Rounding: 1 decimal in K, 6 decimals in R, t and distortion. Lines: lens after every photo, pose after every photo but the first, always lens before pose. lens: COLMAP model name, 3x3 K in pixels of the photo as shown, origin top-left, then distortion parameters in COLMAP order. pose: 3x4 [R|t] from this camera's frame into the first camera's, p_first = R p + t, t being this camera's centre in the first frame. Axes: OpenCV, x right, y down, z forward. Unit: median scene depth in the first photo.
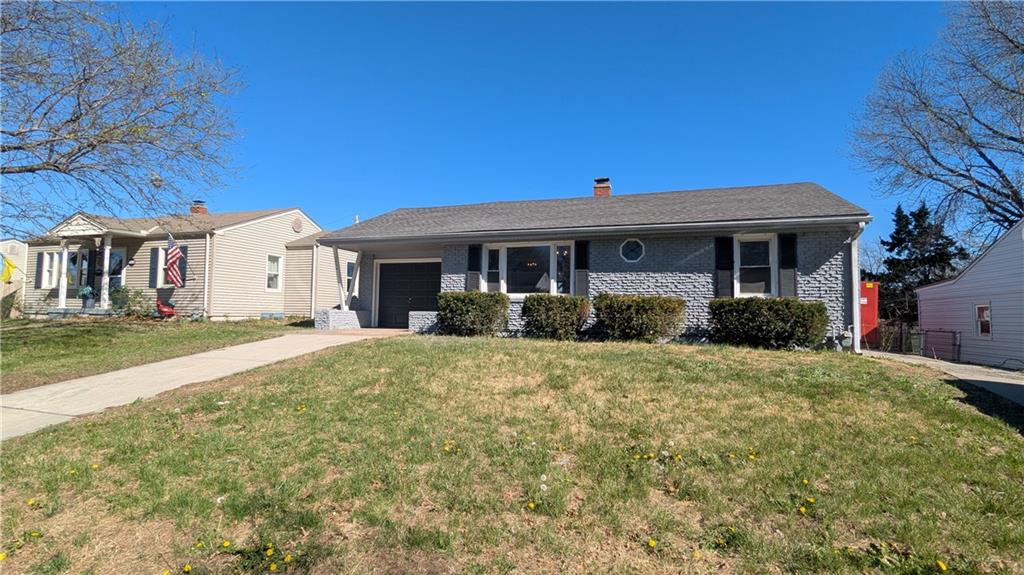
lens RADIAL K [[481.0, 0, 512.0], [0, 481.0, 287.5], [0, 0, 1]] dist [-0.000879, 0.000333]
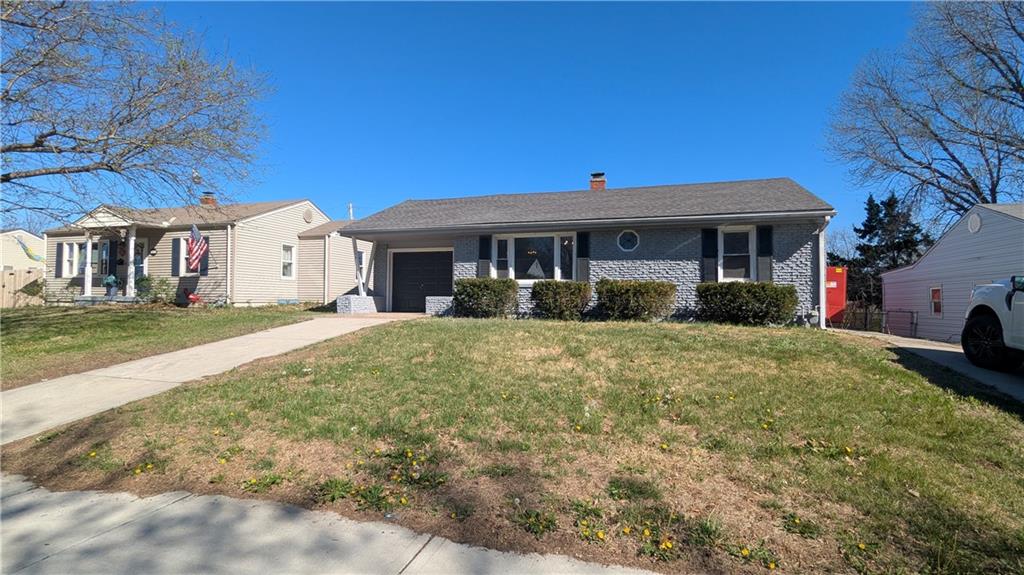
lens RADIAL K [[481.0, 0, 512.0], [0, 481.0, 287.5], [0, 0, 1]] dist [-0.000879, 0.000333]
pose [[0.999534, -0.006252, 0.029863, -0.050079], [0.005402, 0.999581, 0.028447, -0.001046], [-0.030029, -0.028272, 0.999149, -0.103589]]
